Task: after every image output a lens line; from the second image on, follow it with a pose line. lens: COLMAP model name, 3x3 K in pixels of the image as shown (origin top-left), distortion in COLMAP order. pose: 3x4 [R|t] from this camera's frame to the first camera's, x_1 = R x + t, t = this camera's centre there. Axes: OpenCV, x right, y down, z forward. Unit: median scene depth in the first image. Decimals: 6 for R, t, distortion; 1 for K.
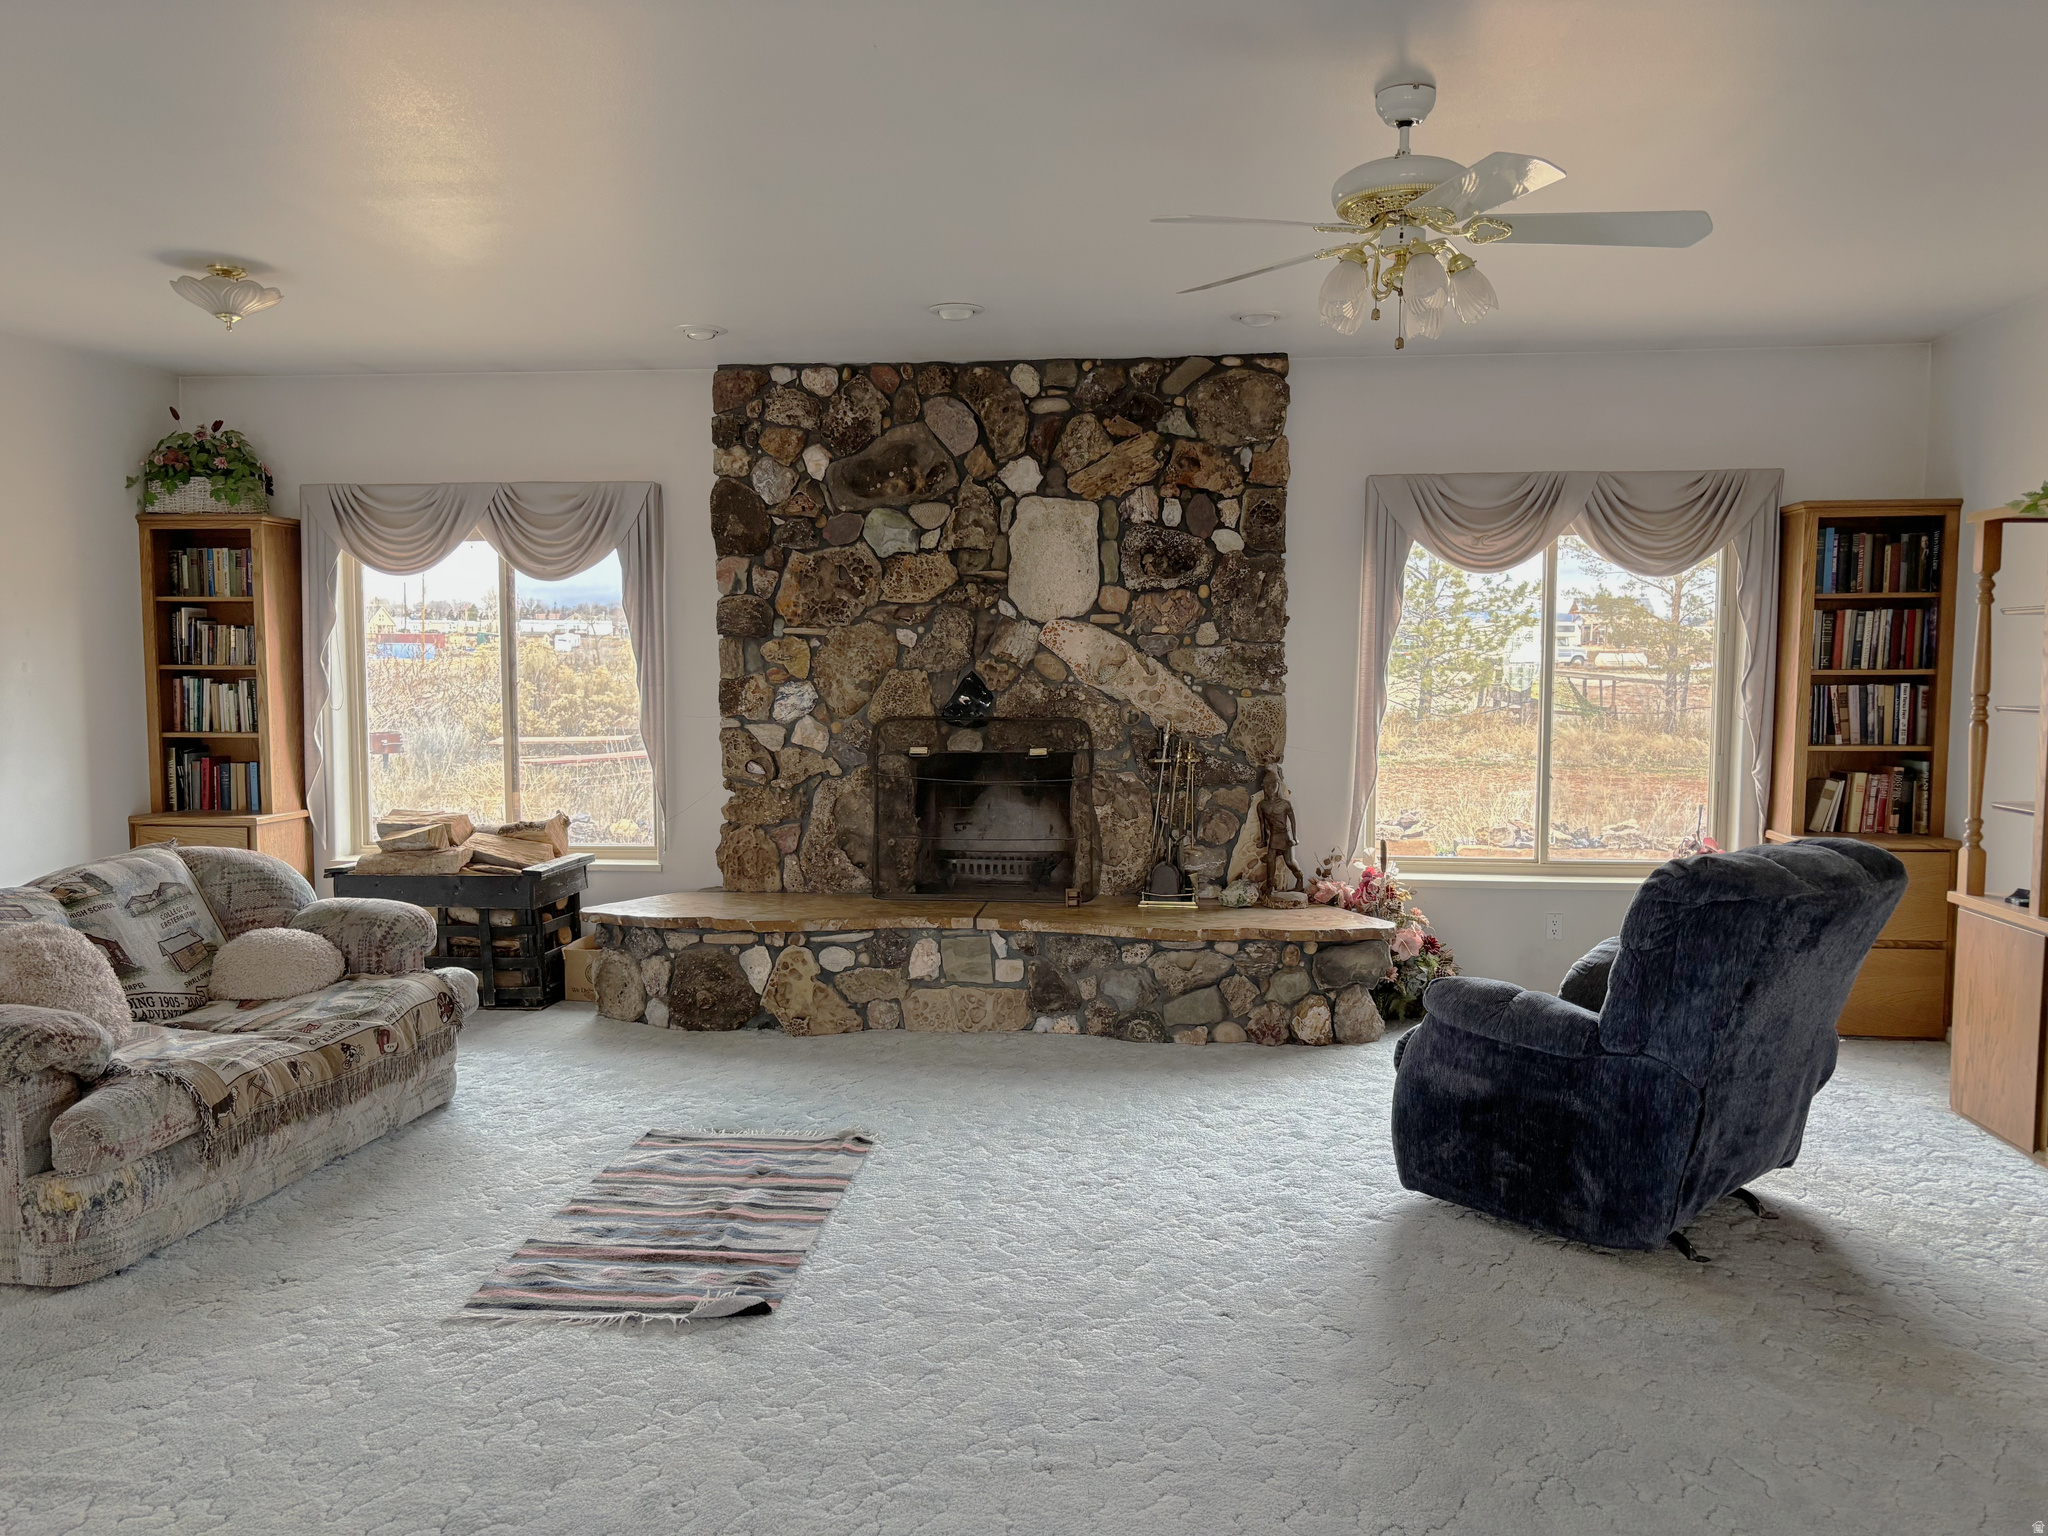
lens RADIAL K [[1576.6, 0, 1024.0], [0, 1576.6, 768.0], [0, 0, 1]] dist [0.104499, -0.233227]
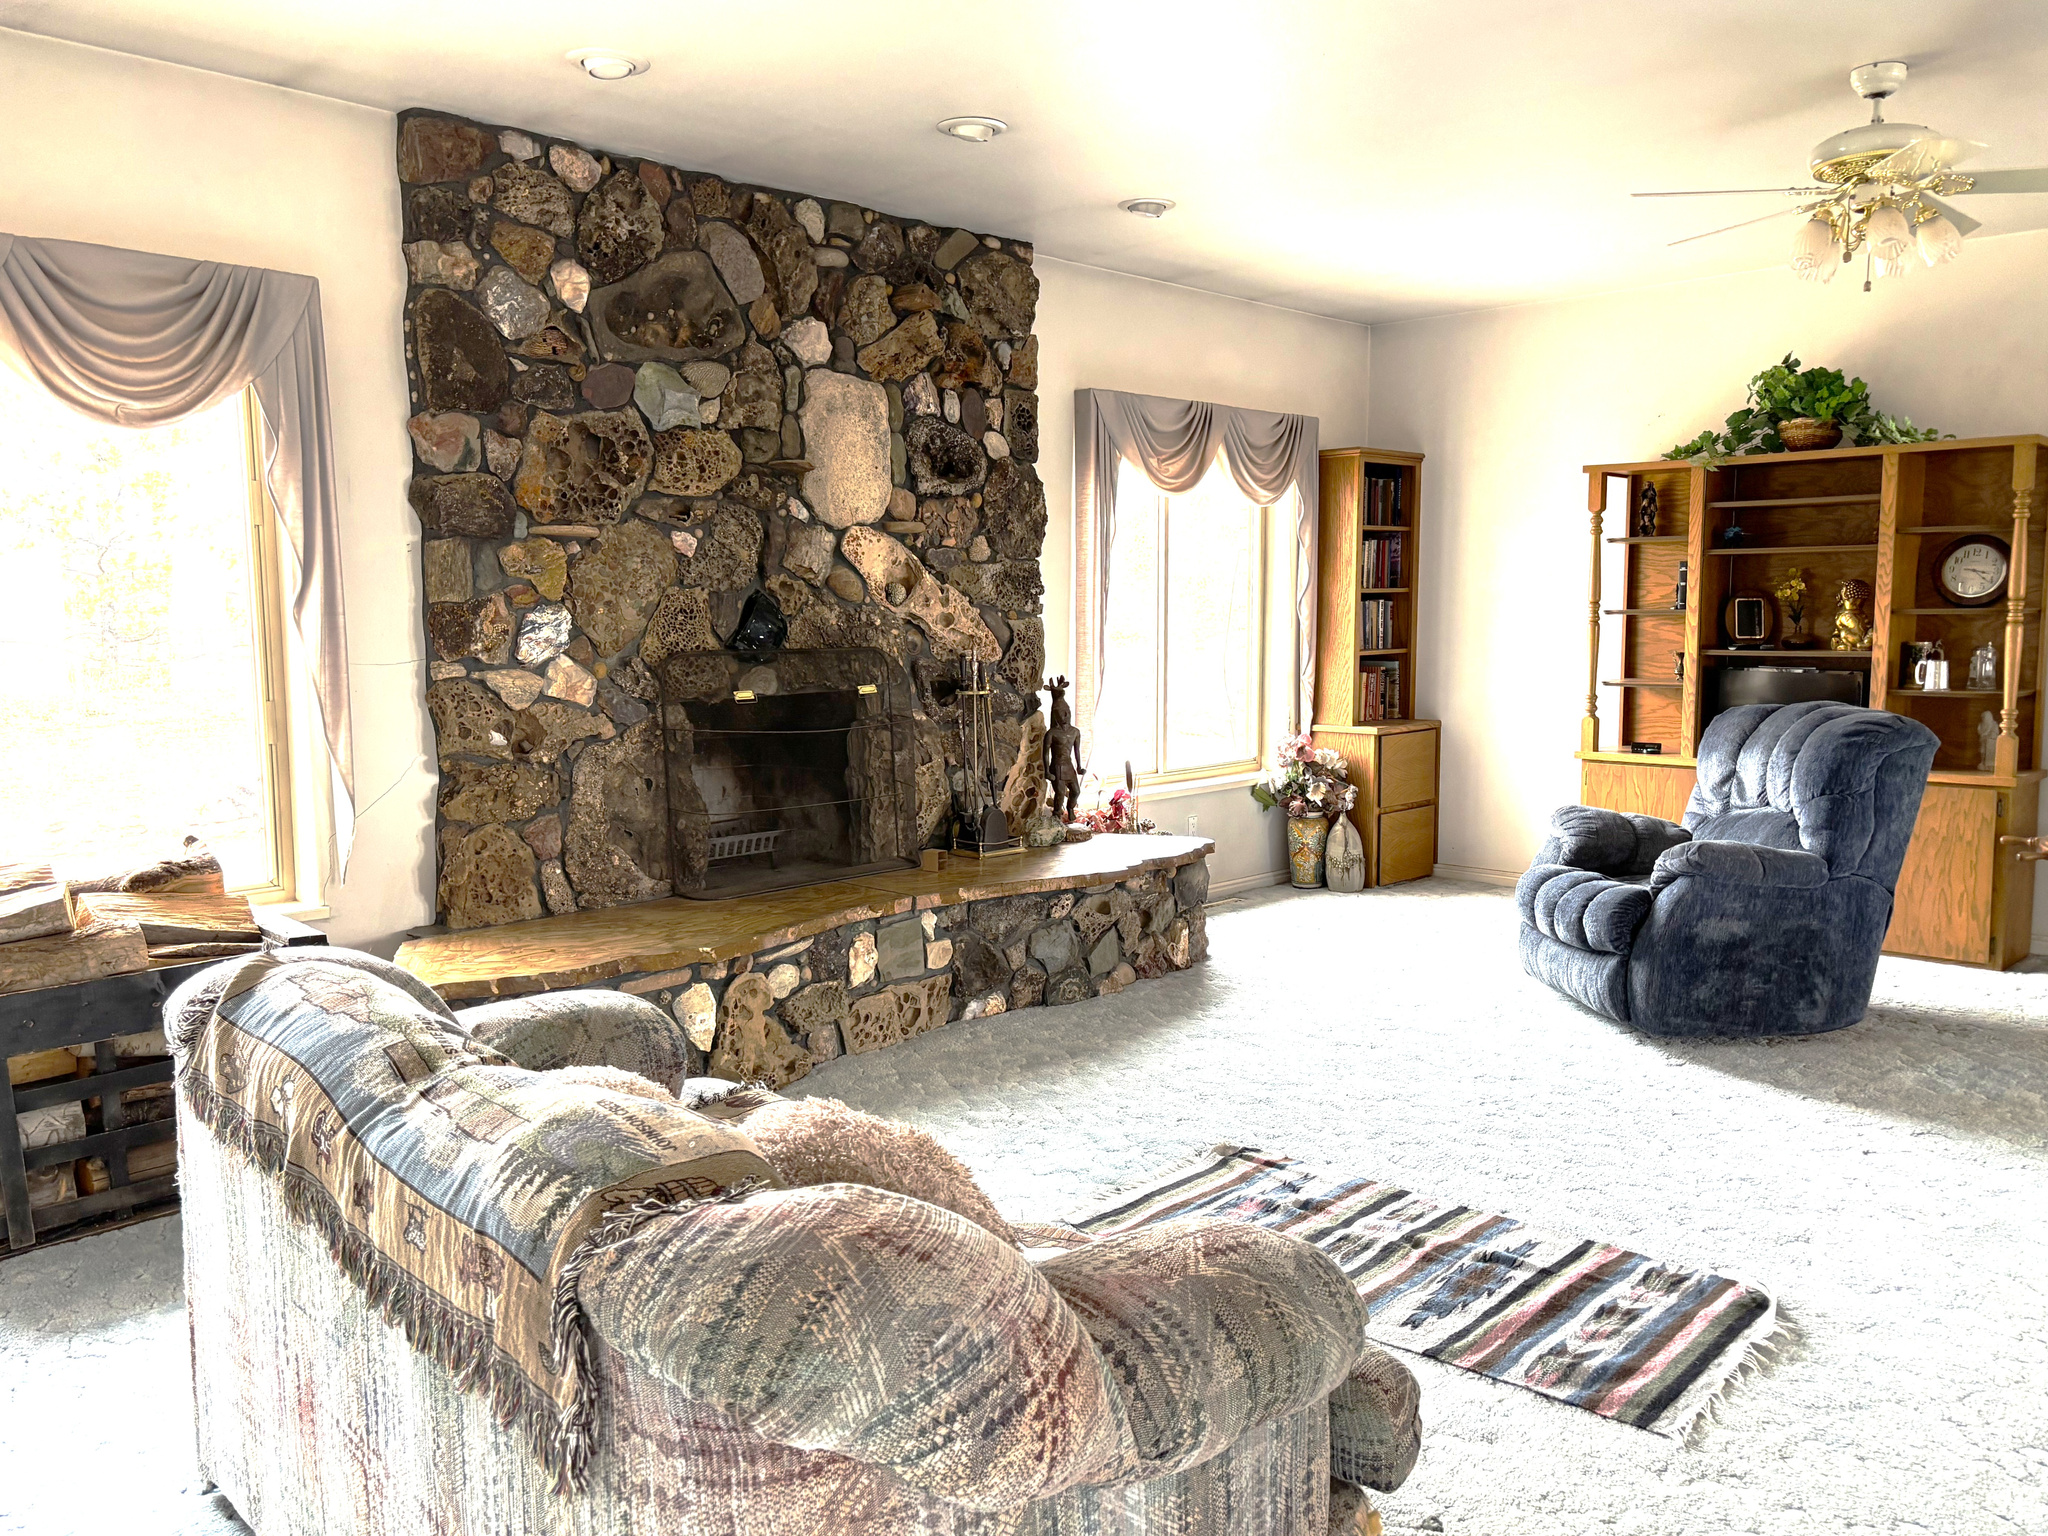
lens RADIAL K [[1572.2, 0, 1197.8], [0, 1572.2, 749.9], [0, 0, 1]] dist [0.100019, -0.225314]
pose [[0.594370, -0.082540, 0.799945, -0.536855], [0.061075, 0.996479, 0.057439, -0.015096], [-0.801869, 0.014717, 0.597319, 0.373515]]
